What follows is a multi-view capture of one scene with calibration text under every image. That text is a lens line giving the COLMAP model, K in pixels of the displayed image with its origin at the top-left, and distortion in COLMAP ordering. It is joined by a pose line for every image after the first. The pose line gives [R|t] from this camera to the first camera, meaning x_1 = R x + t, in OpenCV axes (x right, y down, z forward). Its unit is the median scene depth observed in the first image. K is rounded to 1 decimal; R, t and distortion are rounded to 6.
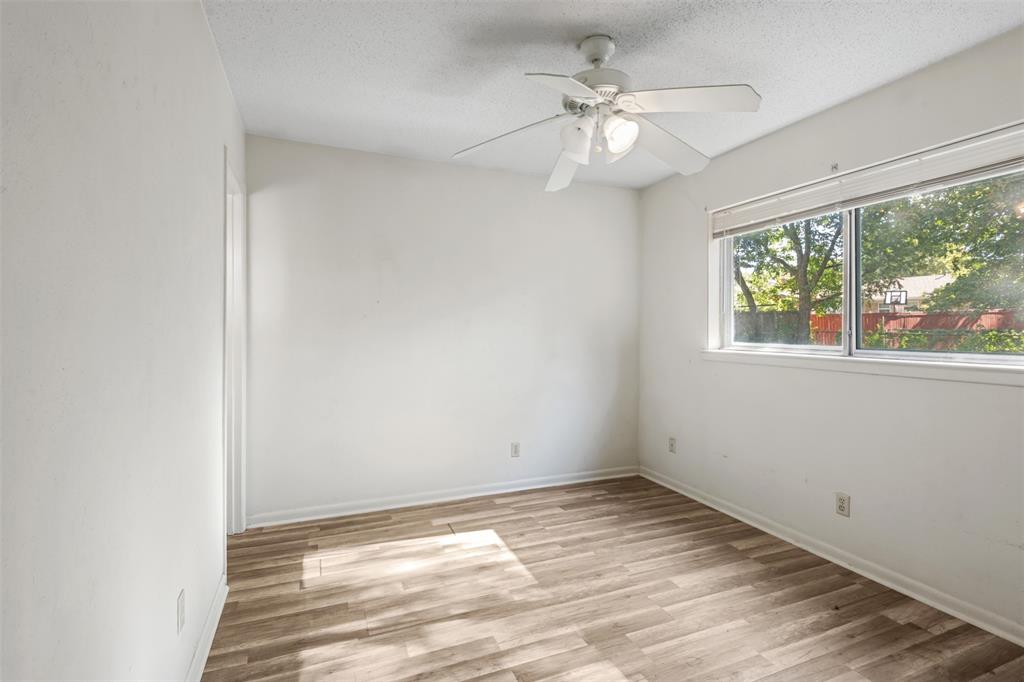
lens RADIAL K [[492.4, 0, 512.6], [0, 492.4, 337.1], [0, 0, 1]] dist [0.020225, -0.001432]
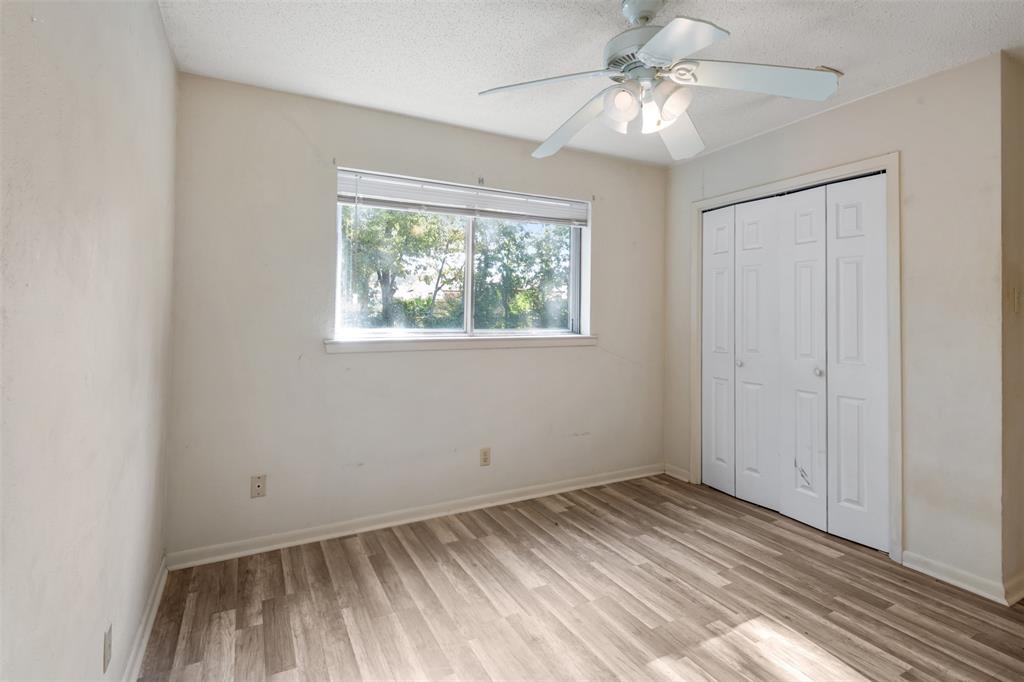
lens RADIAL K [[492.4, 0, 514.7], [0, 492.4, 310.1], [0, 0, 1]] dist [0.020225, -0.001432]
pose [[-0.098087, 0.001961, 0.995176, -0.513604], [0.008252, 0.999965, -0.001157, -0.022806], [-0.995144, 0.008099, -0.098100, 0.963980]]
